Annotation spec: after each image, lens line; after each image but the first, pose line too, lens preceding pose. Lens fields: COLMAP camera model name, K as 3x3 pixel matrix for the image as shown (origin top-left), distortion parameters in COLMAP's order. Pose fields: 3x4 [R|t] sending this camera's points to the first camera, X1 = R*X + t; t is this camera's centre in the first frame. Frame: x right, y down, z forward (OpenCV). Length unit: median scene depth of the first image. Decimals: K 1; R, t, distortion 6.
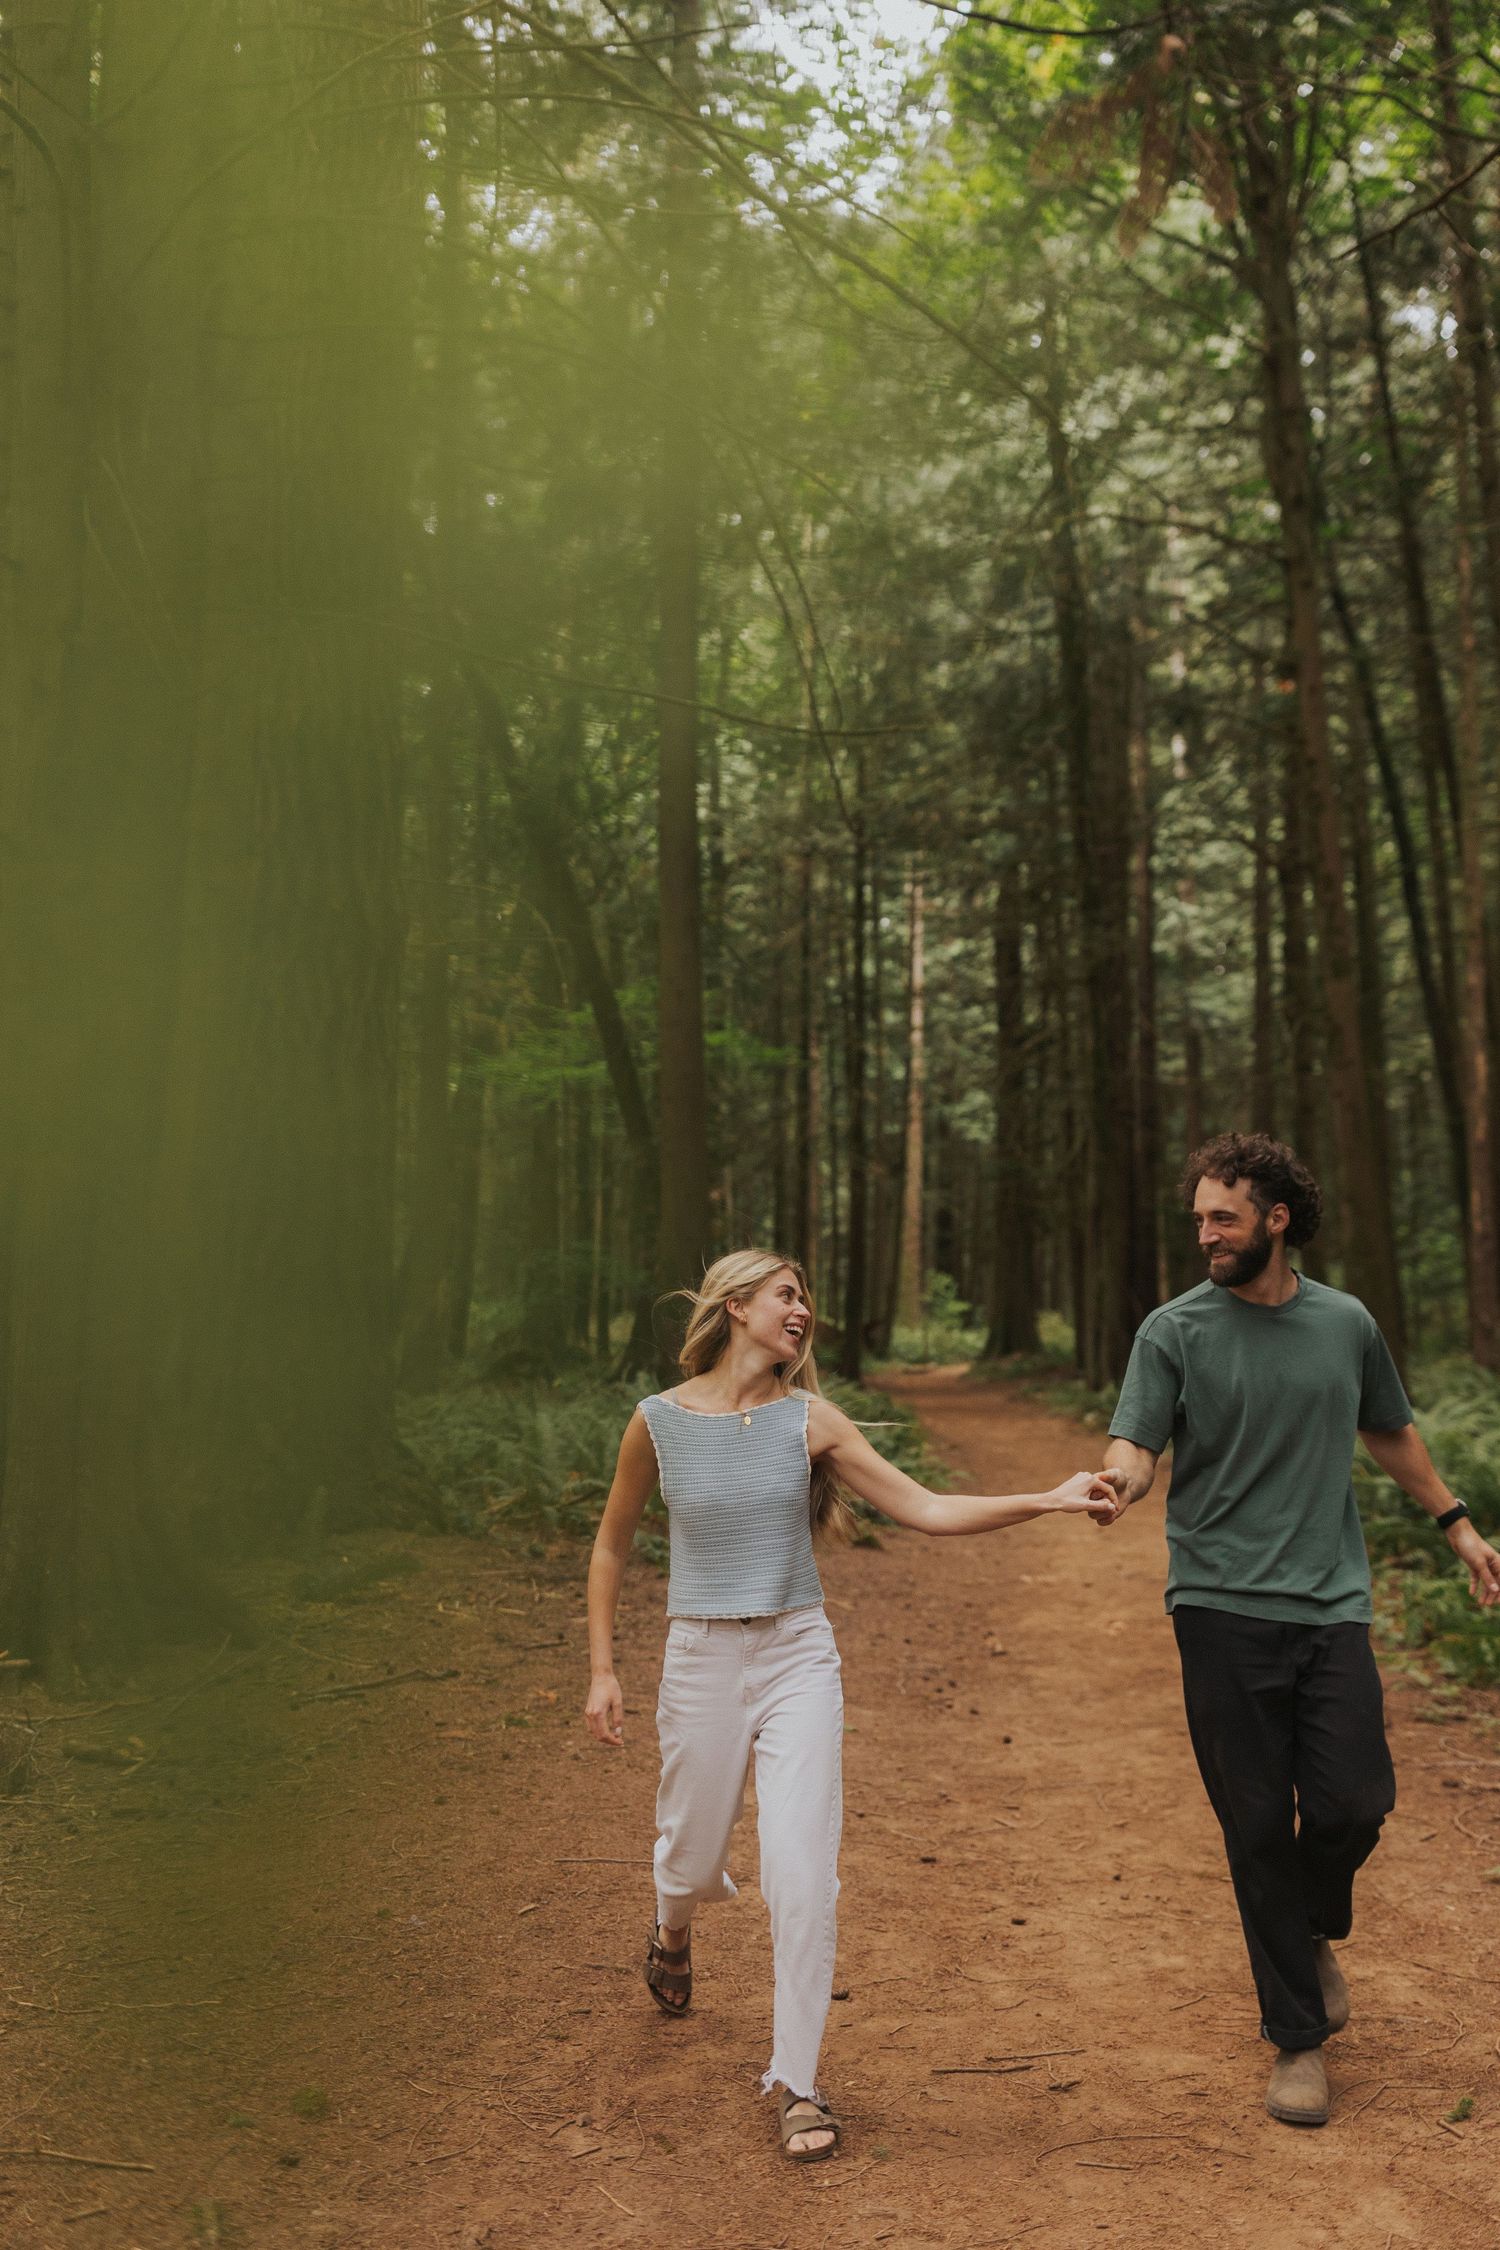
lens RADIAL K [[2059.5, 0, 785.0], [0, 2059.5, 1100.2], [0, 0, 1]] dist [0.011563, -0.023844]
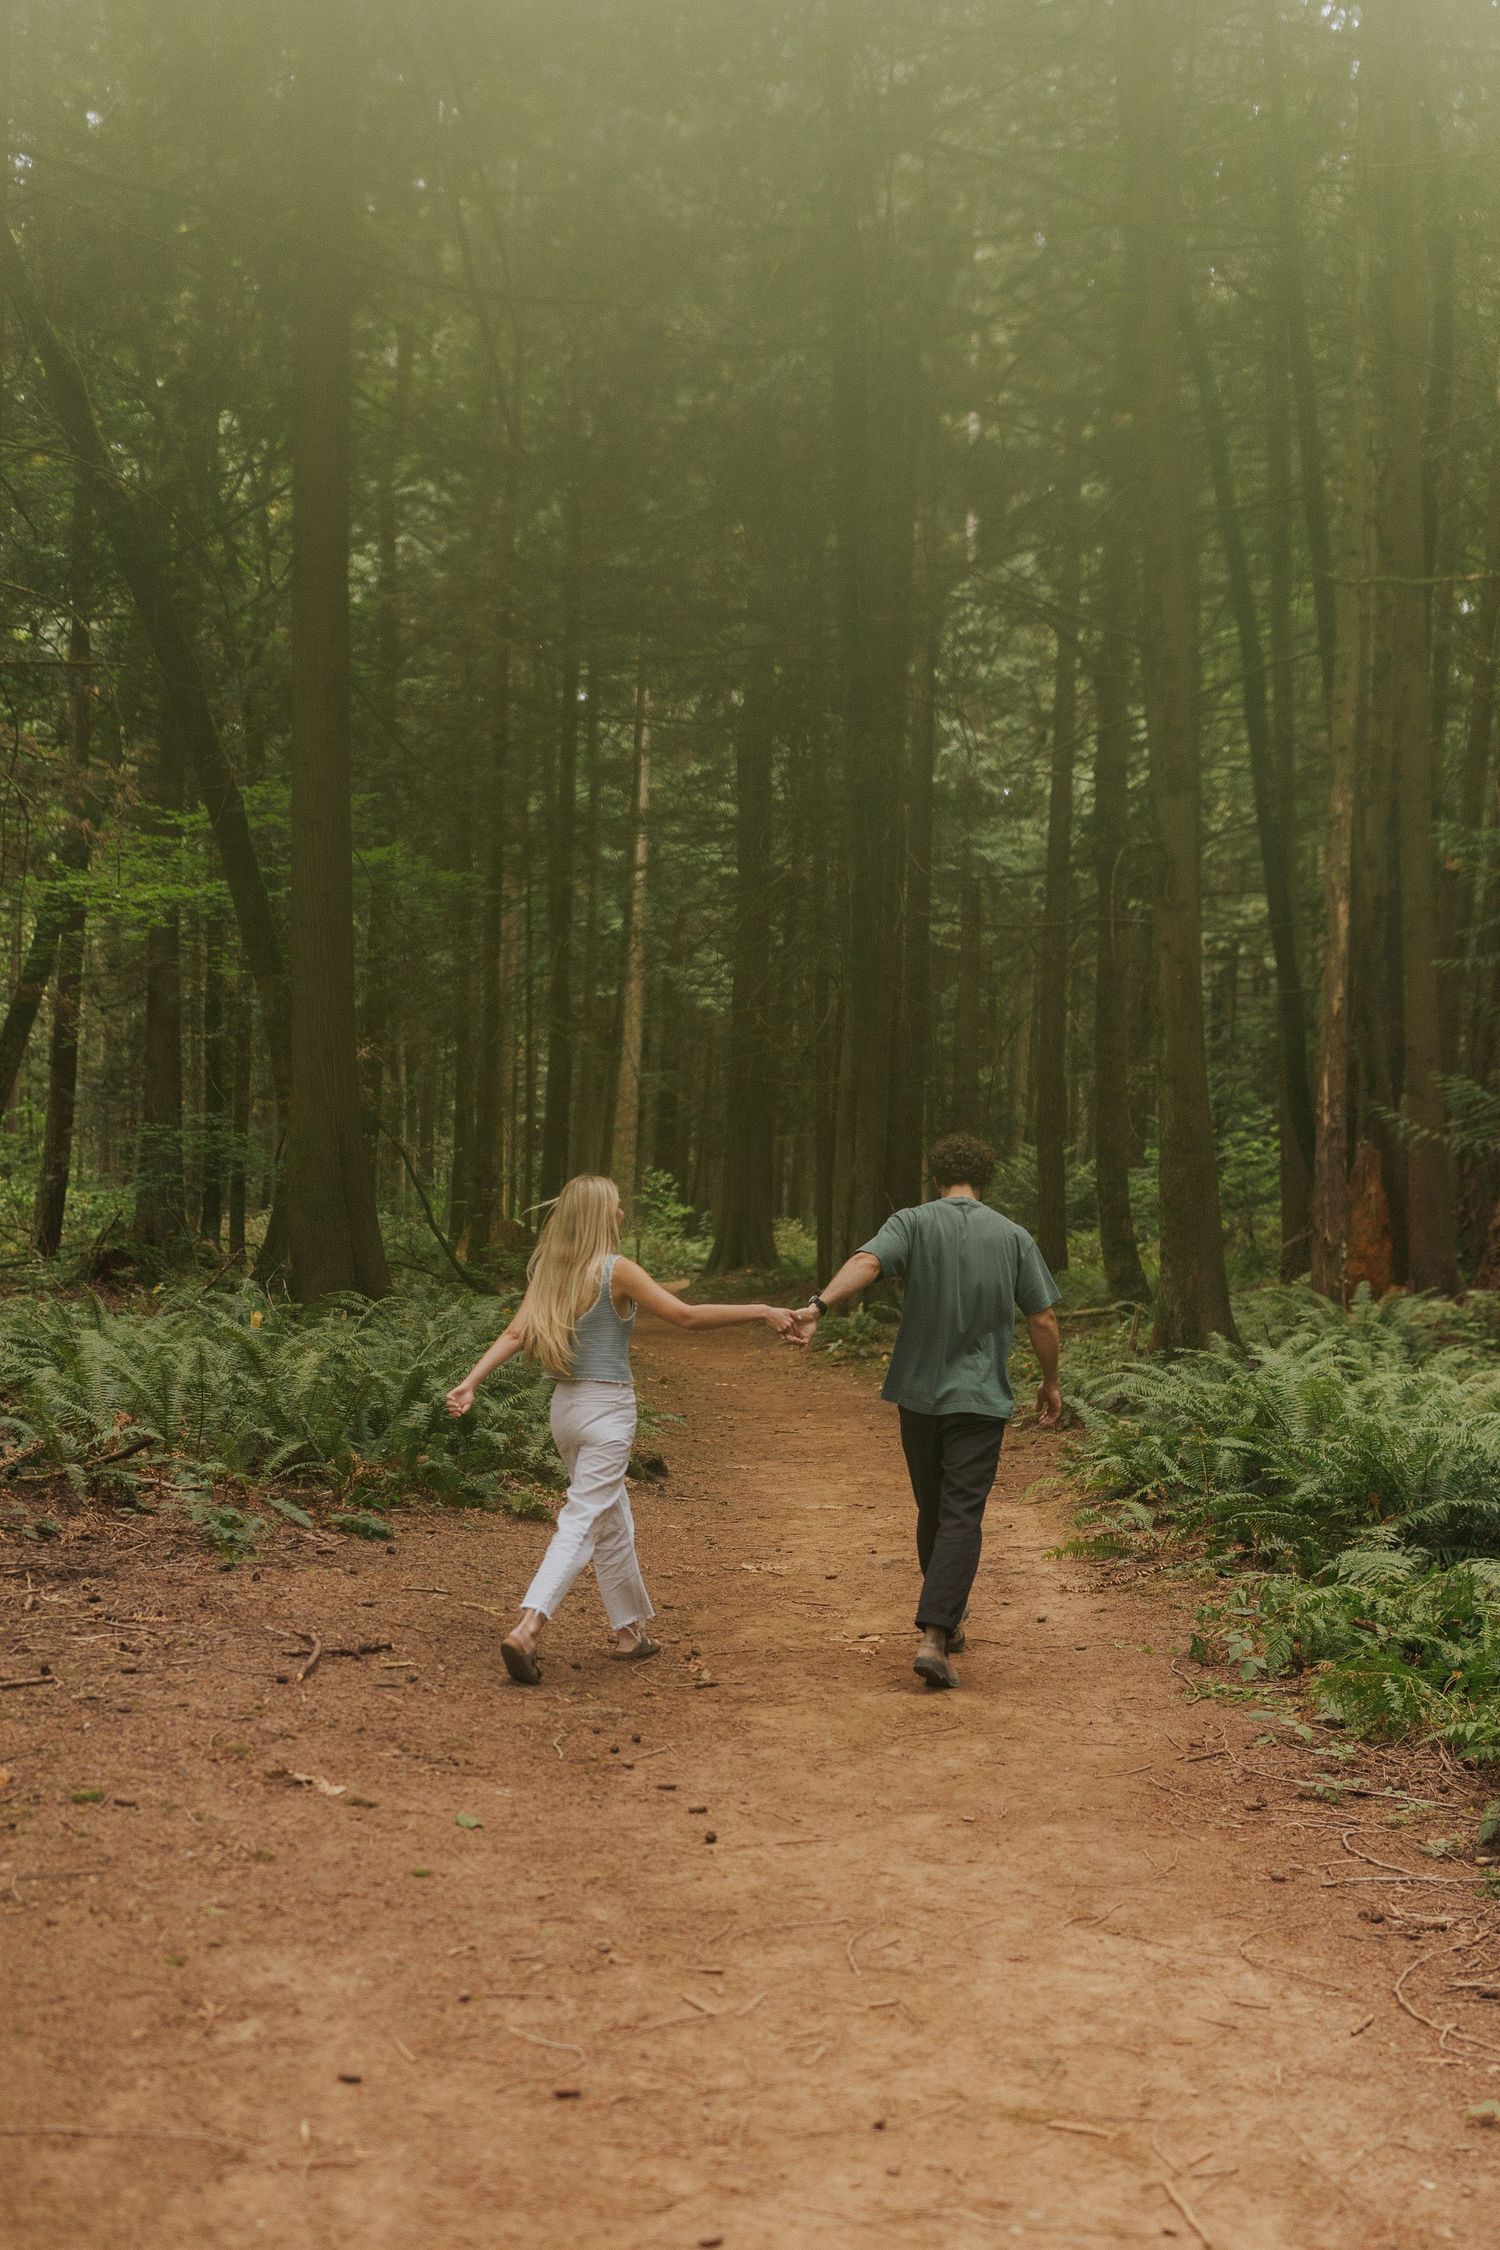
lens RADIAL K [[2382.8, 0, 760.1], [0, 2382.8, 1291.8], [0, 0, 1]] dist [0.003222, 0.000144]
pose [[0.992983, 0.020943, 0.116389, 0.023517], [-0.036218, 0.990758, 0.130720, 0.027399], [-0.112575, -0.134018, 0.984564, 0.204170]]
